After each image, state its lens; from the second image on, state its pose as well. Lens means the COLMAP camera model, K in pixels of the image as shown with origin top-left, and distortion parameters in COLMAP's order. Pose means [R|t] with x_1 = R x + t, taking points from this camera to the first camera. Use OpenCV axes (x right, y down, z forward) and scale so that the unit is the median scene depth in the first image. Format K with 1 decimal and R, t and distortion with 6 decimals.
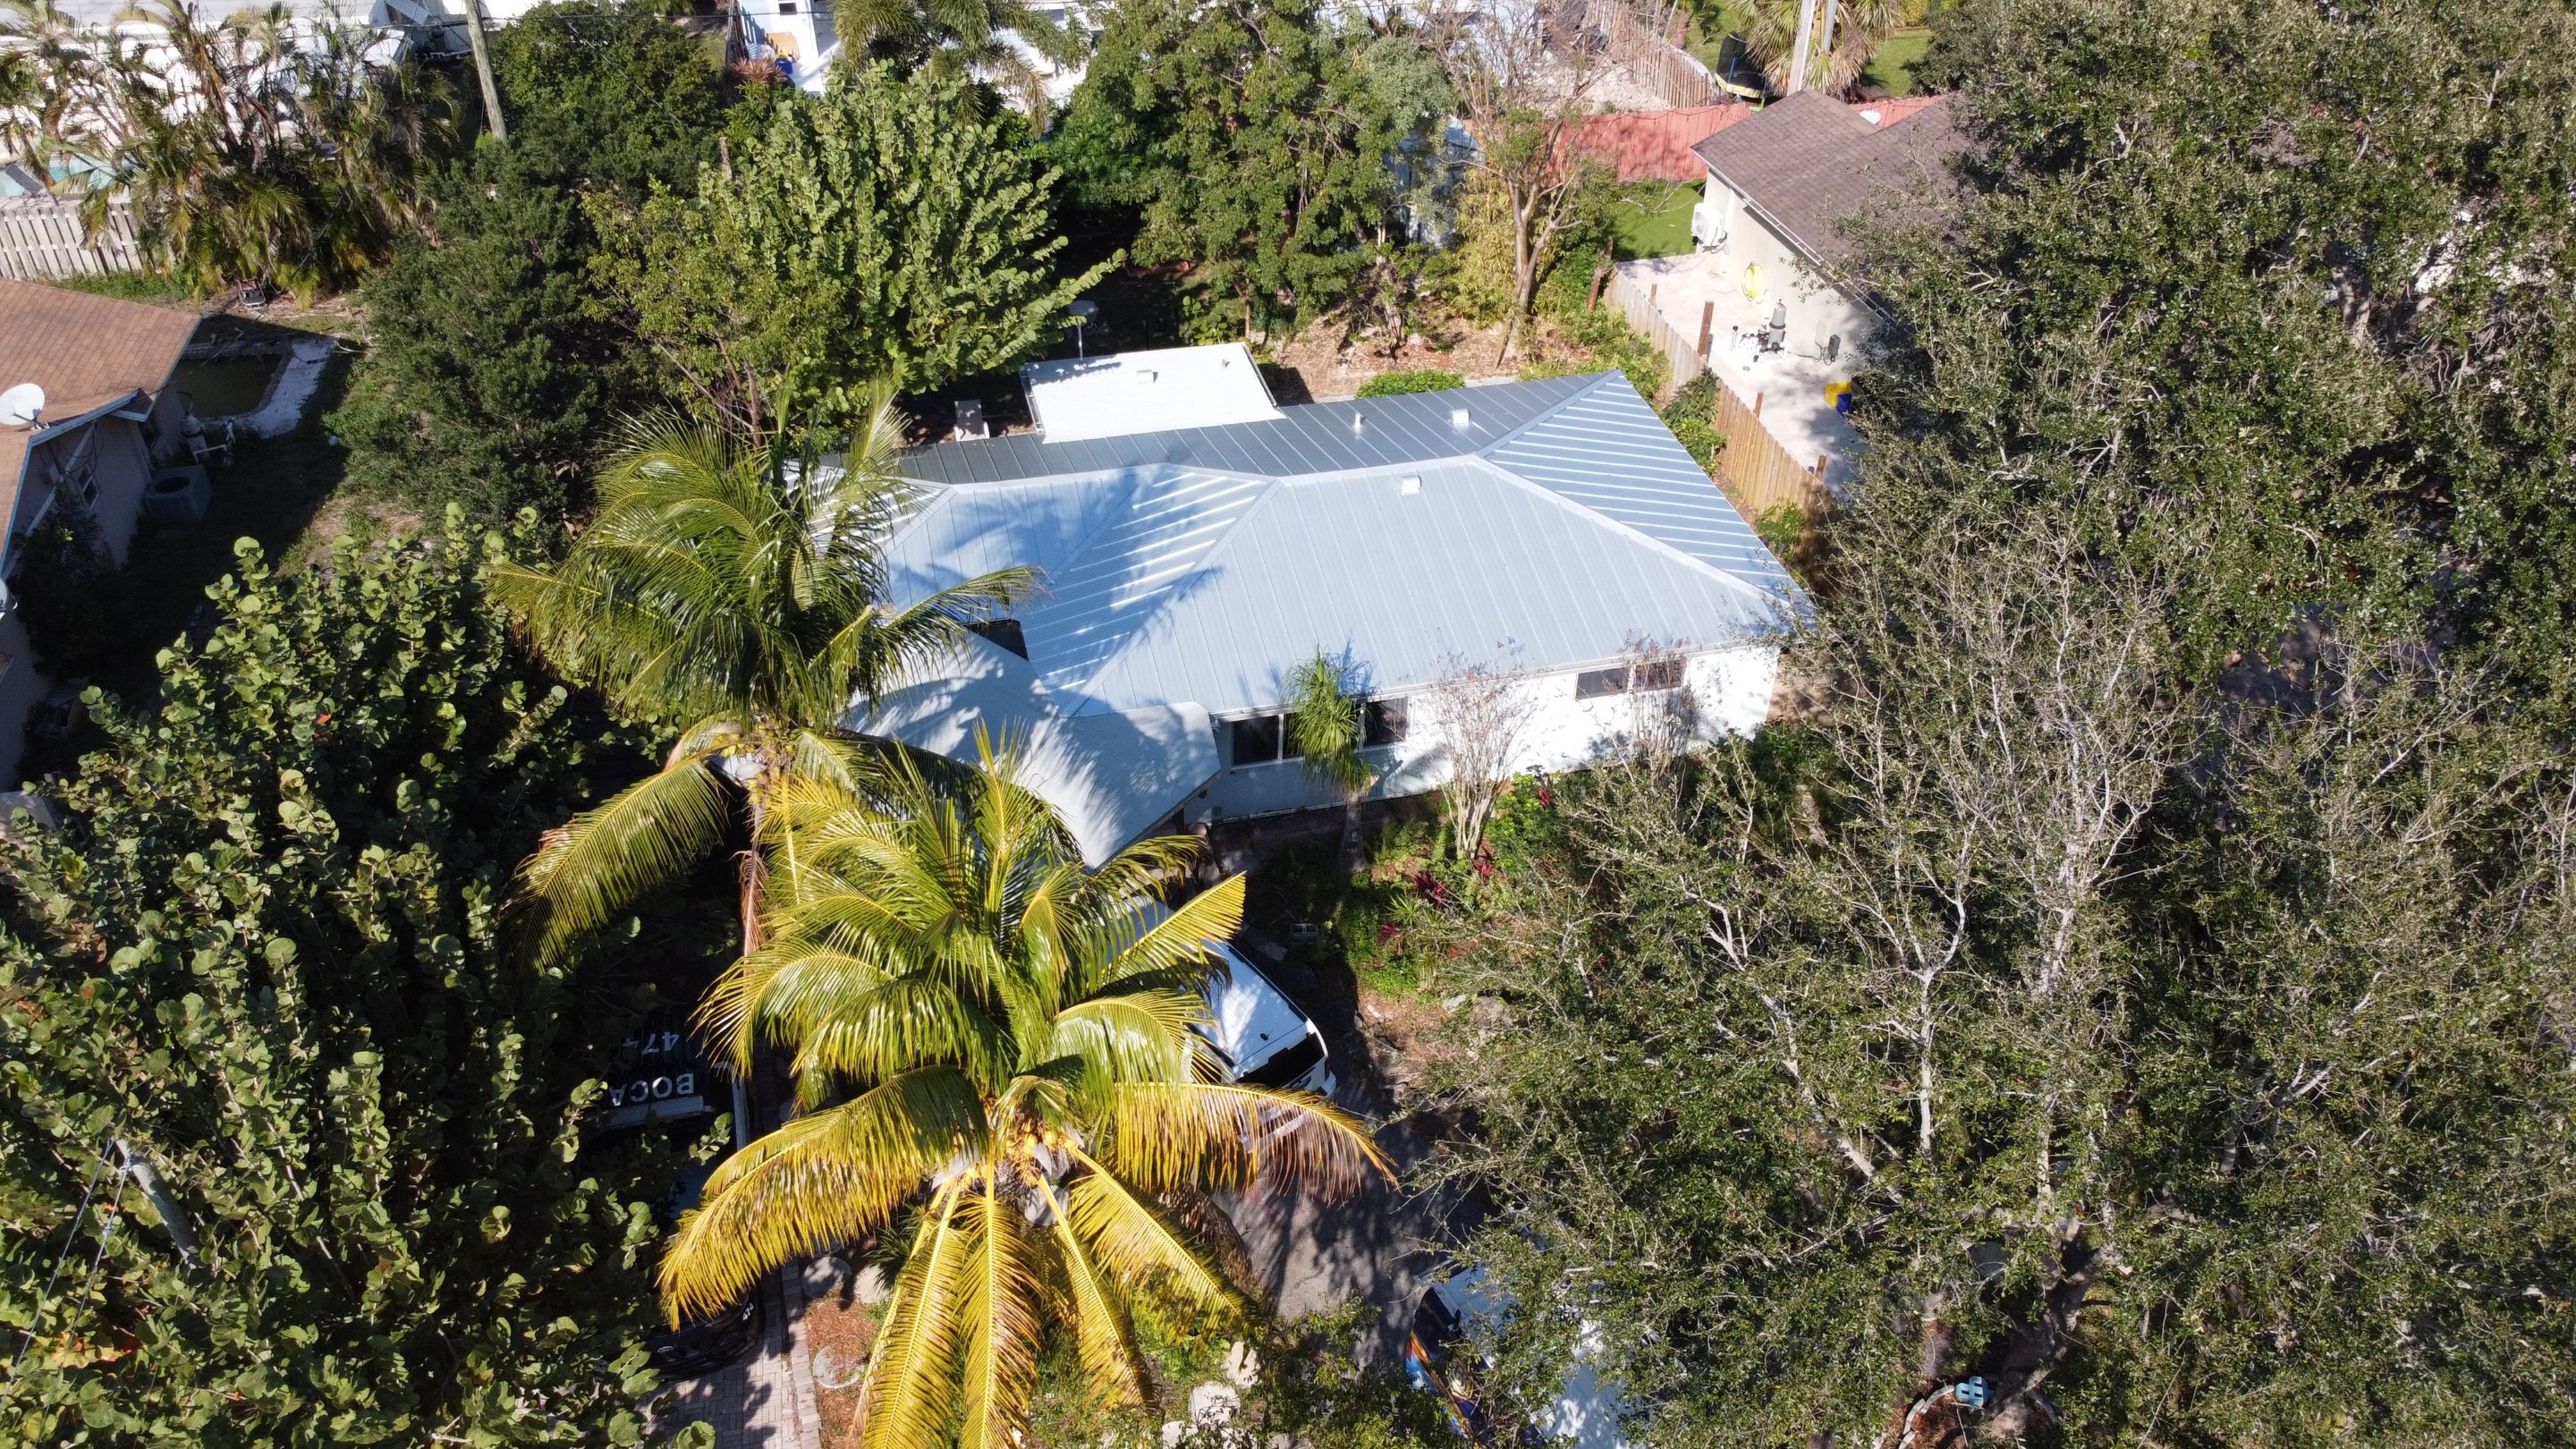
lens RADIAL K [[1937.8, 0, 1295.1], [0, 1937.8, 714.9], [0, 0, 1]] dist [-0.007188, 0.019360]
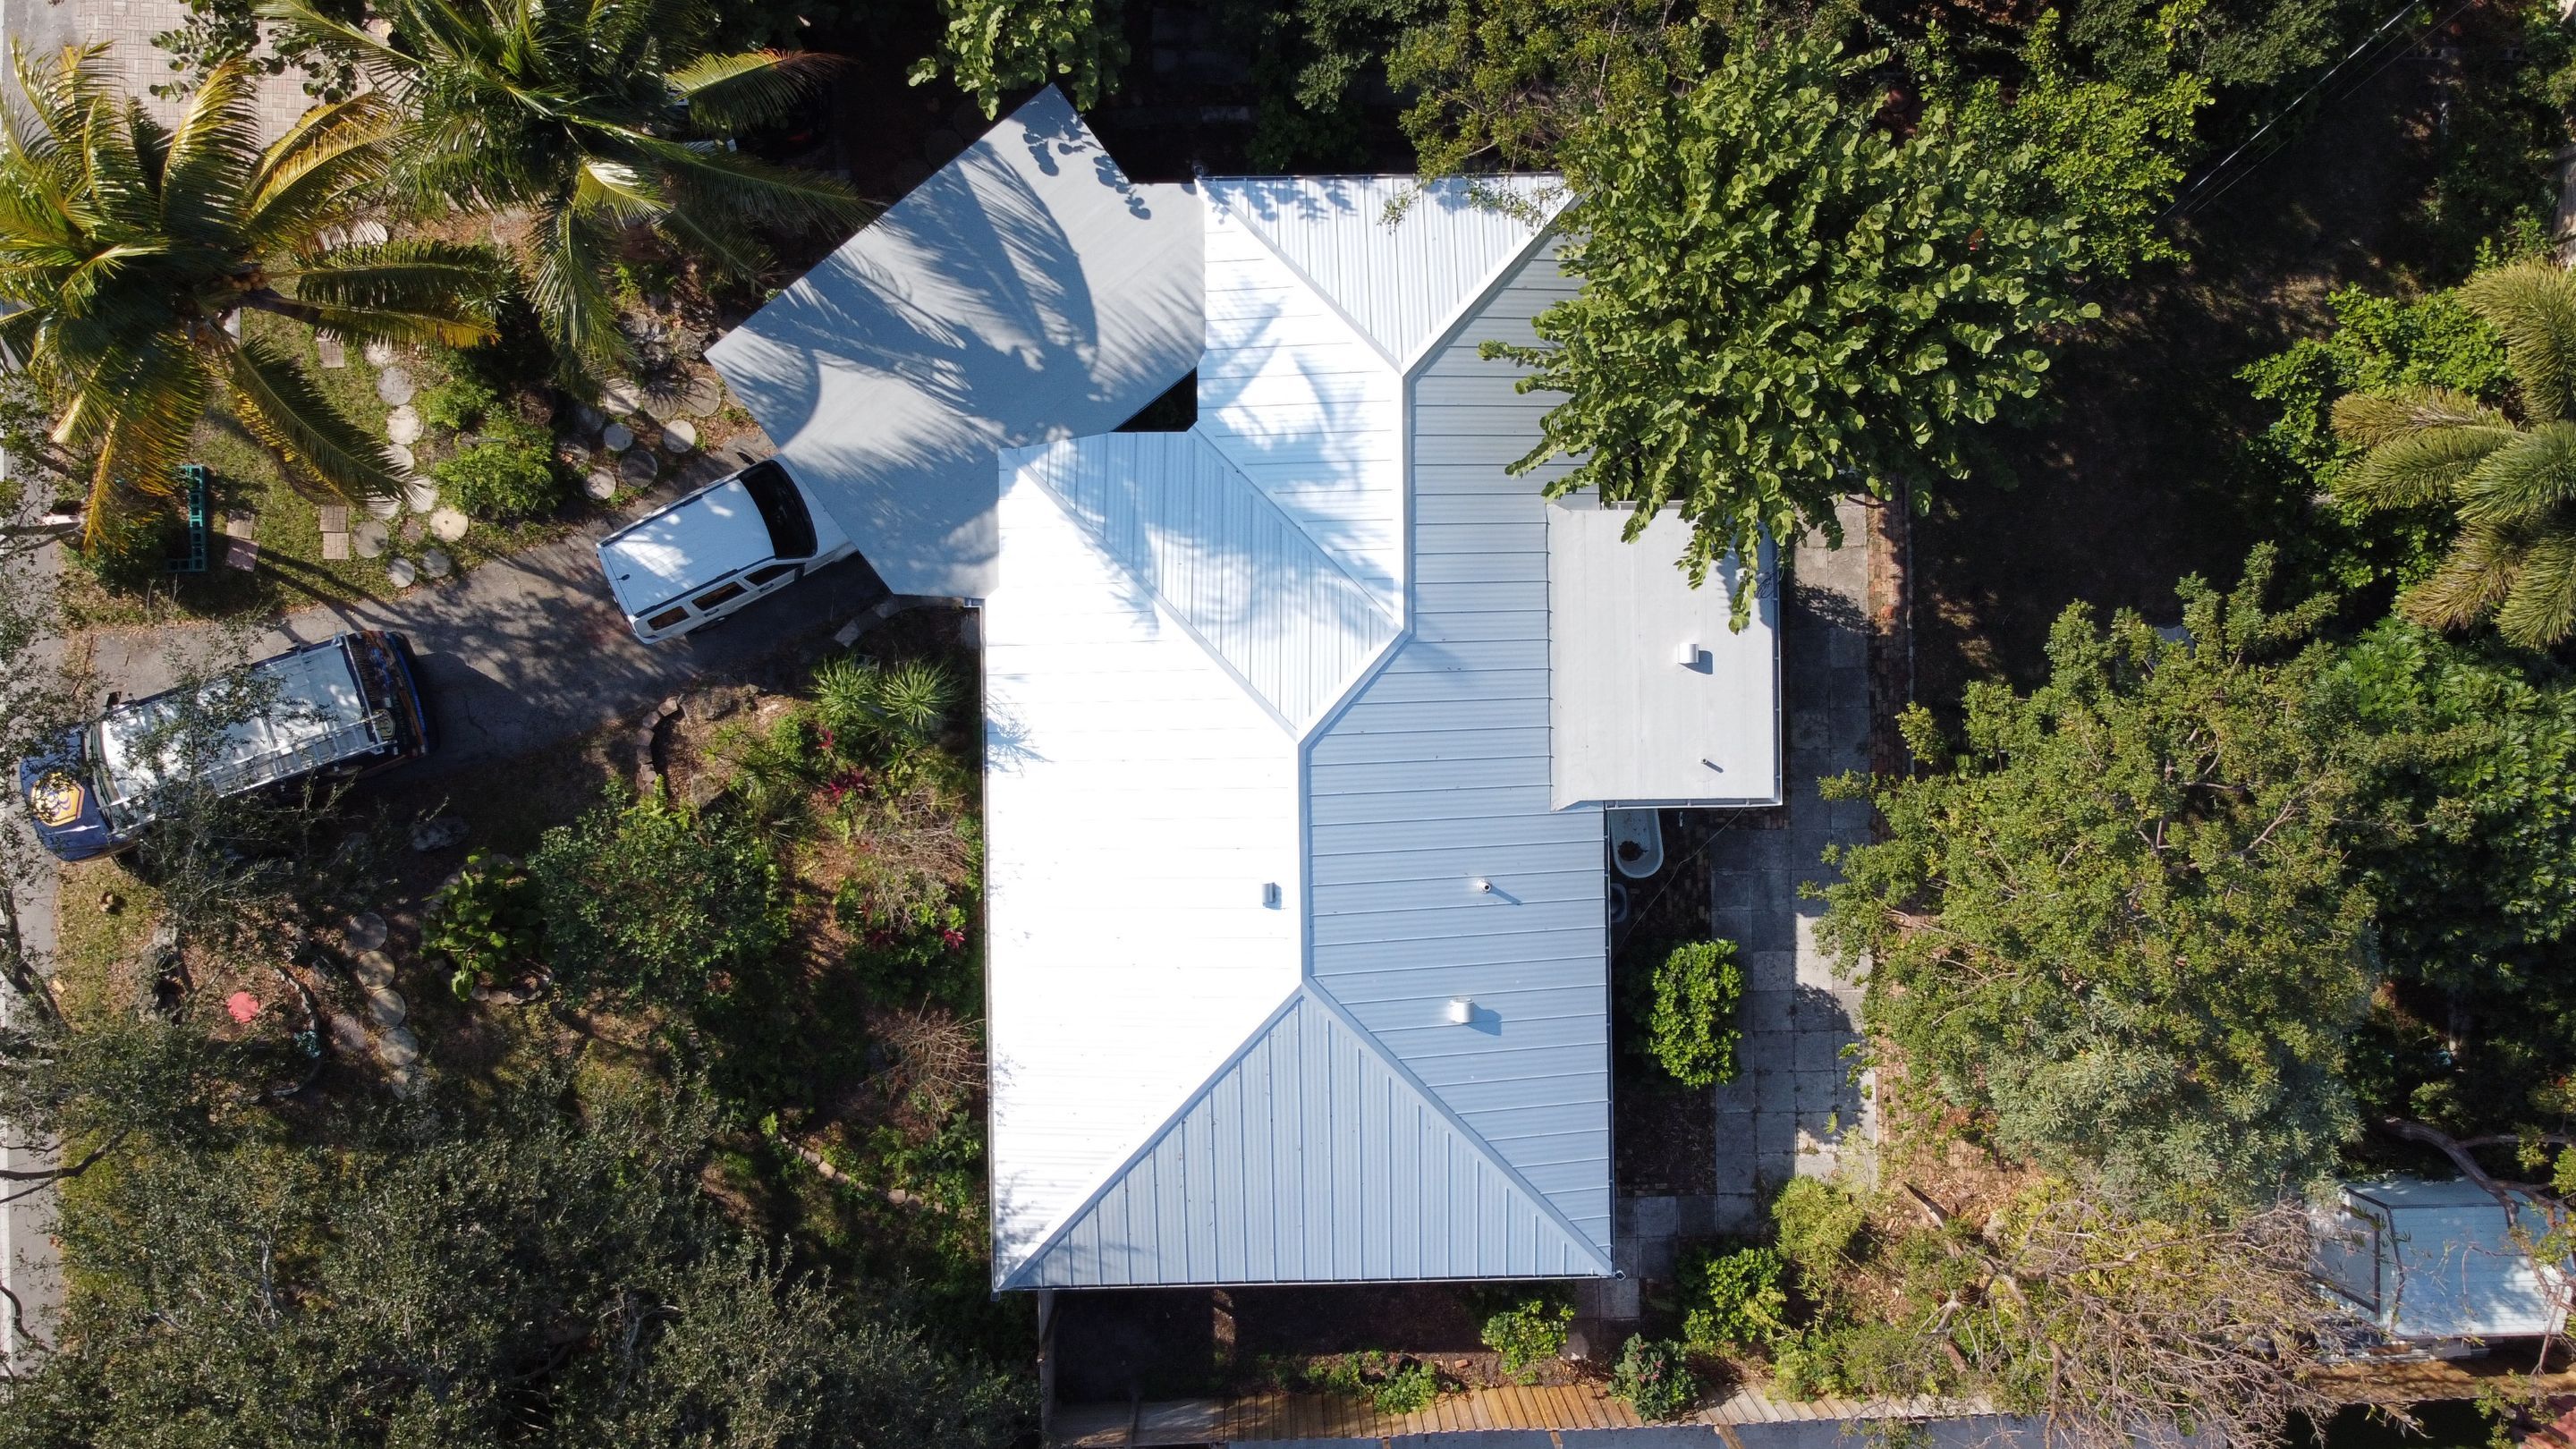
lens RADIAL K [[1937.8, 0, 1307.7], [0, 1937.8, 682.5], [0, 0, 1]] dist [-0.007188, 0.019360]
pose [[-0.226328, 0.973914, -0.016344, -0.019290], [-0.607037, -0.127907, 0.784312, -0.728645], [0.761762, 0.187434, 0.620151, 0.433020]]
